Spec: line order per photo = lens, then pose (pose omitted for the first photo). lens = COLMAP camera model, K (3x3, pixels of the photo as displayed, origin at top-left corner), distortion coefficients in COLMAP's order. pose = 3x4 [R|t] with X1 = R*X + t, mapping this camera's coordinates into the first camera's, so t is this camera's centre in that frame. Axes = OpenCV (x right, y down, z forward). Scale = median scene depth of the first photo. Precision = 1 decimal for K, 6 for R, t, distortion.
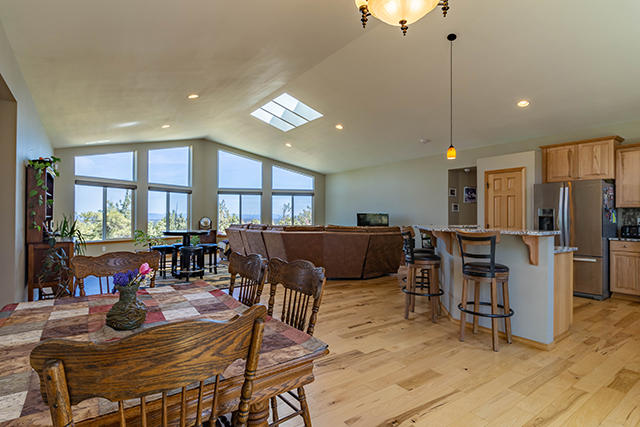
lens RADIAL K [[330.6, 0, 320.0], [0, 330.6, 213.5], [0, 0, 1]] dist [0.000386, -0.000469]
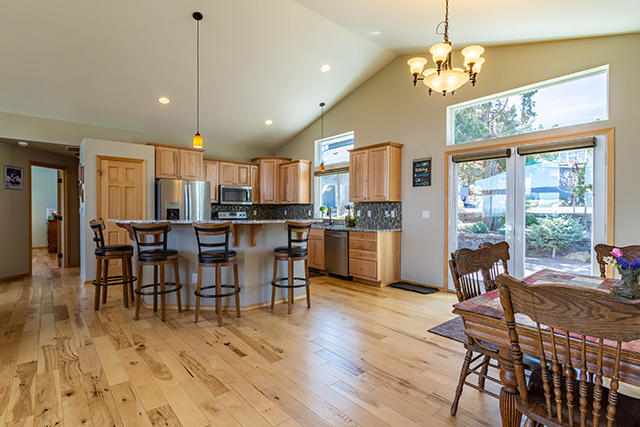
lens RADIAL K [[319.1, 0, 320.0], [0, 319.1, 213.5], [0, 0, 1]] dist [0.000221, -0.000959]
pose [[-0.087626, -0.012324, 0.996077, -0.444036], [-0.014961, 0.999827, 0.011054, 0.004957], [-0.996041, -0.013933, -0.087795, 0.607160]]
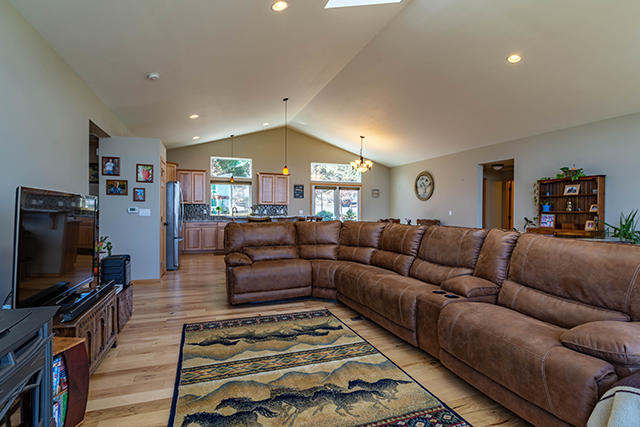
lens RADIAL K [[322.8, 0, 320.0], [0, 322.8, 213.5], [0, 0, 1]] dist [-0.002114, -0.000402]
pose [[-0.964011, -0.011720, 0.265605, -0.160910], [-0.012391, 0.999923, -0.000852, 0.023215], [-0.265574, -0.004113, -0.964082, 2.072972]]
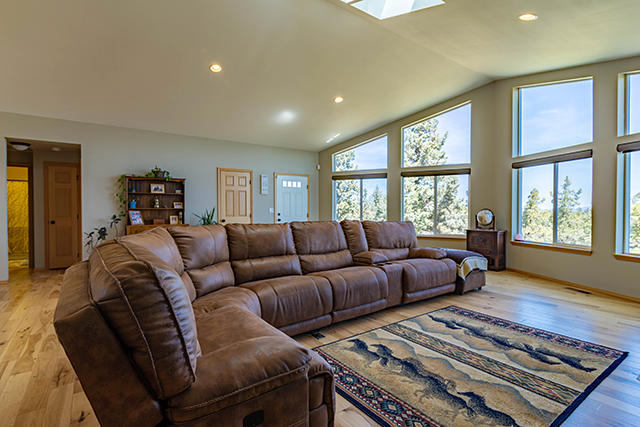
lens RADIAL K [[319.1, 0, 320.0], [0, 319.1, 213.5], [0, 0, 1]] dist [0.000221, -0.000959]
pose [[0.003578, 0.011030, -0.999933, 0.501463], [0.010681, 0.999882, 0.011067, 0.018241], [0.999937, -0.010720, 0.003460, 1.408053]]
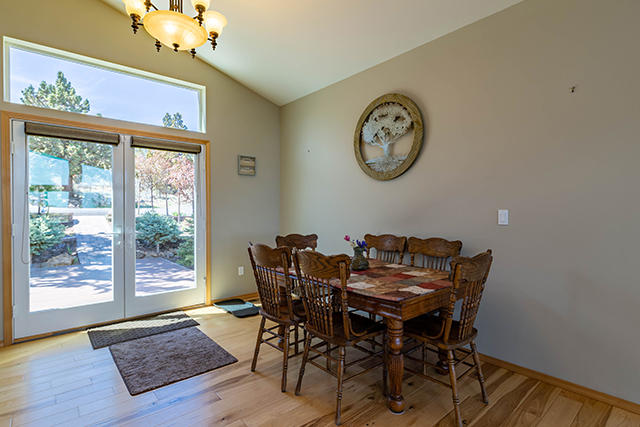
lens RADIAL K [[322.8, 0, 320.0], [0, 322.8, 213.5], [0, 0, 1]] dist [-0.002114, -0.000402]
pose [[-0.995170, -0.000306, -0.098163, -0.052411], [0.000047, 0.999994, -0.003594, 0.008453], [0.098163, -0.003581, -0.995164, 0.766456]]
